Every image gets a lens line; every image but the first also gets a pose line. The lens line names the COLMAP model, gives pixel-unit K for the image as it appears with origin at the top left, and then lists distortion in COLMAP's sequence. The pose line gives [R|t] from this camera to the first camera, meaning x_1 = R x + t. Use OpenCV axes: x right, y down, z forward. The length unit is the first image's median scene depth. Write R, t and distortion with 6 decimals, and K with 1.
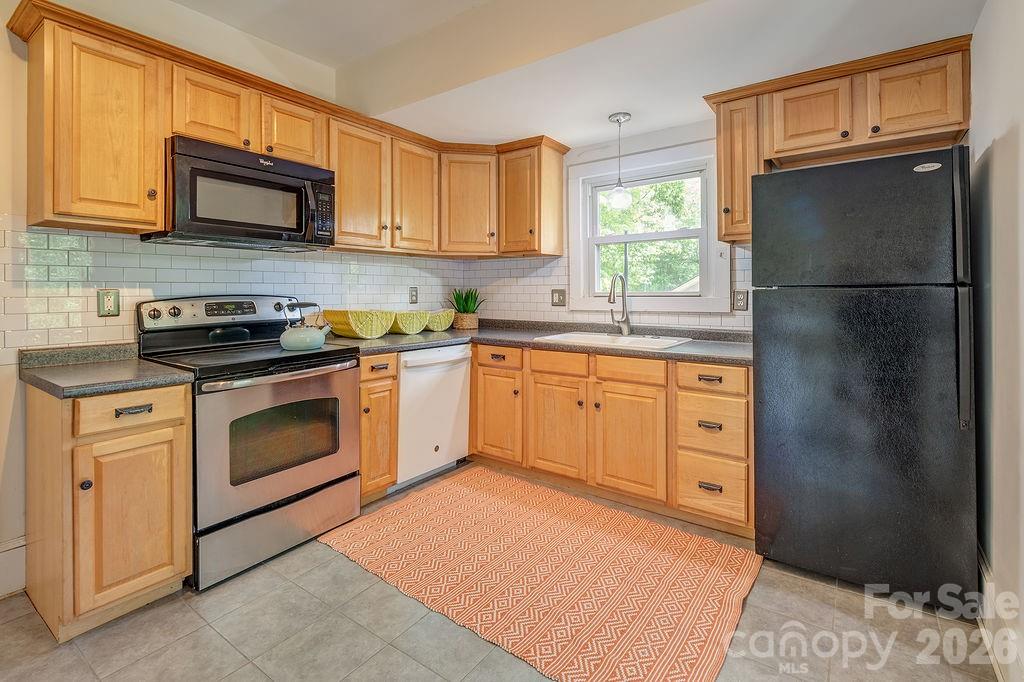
lens RADIAL K [[476.3, 0, 515.6], [0, 476.3, 309.5], [0, 0, 1]] dist [-0.000521, -0.000652]
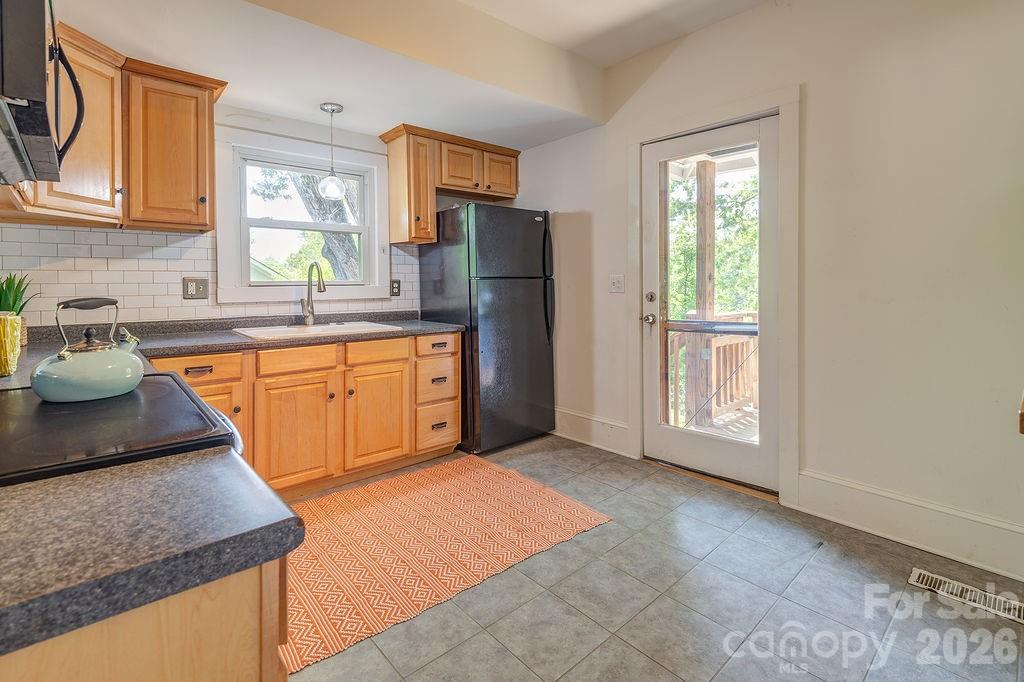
lens RADIAL K [[476.3, 0, 515.6], [0, 476.3, 309.5], [0, 0, 1]] dist [-0.000521, -0.000652]
pose [[0.220643, -0.059284, 0.973551, -0.692956], [0.030538, 0.998082, 0.053857, -0.019721], [-0.974877, 0.017847, 0.222030, 0.400776]]
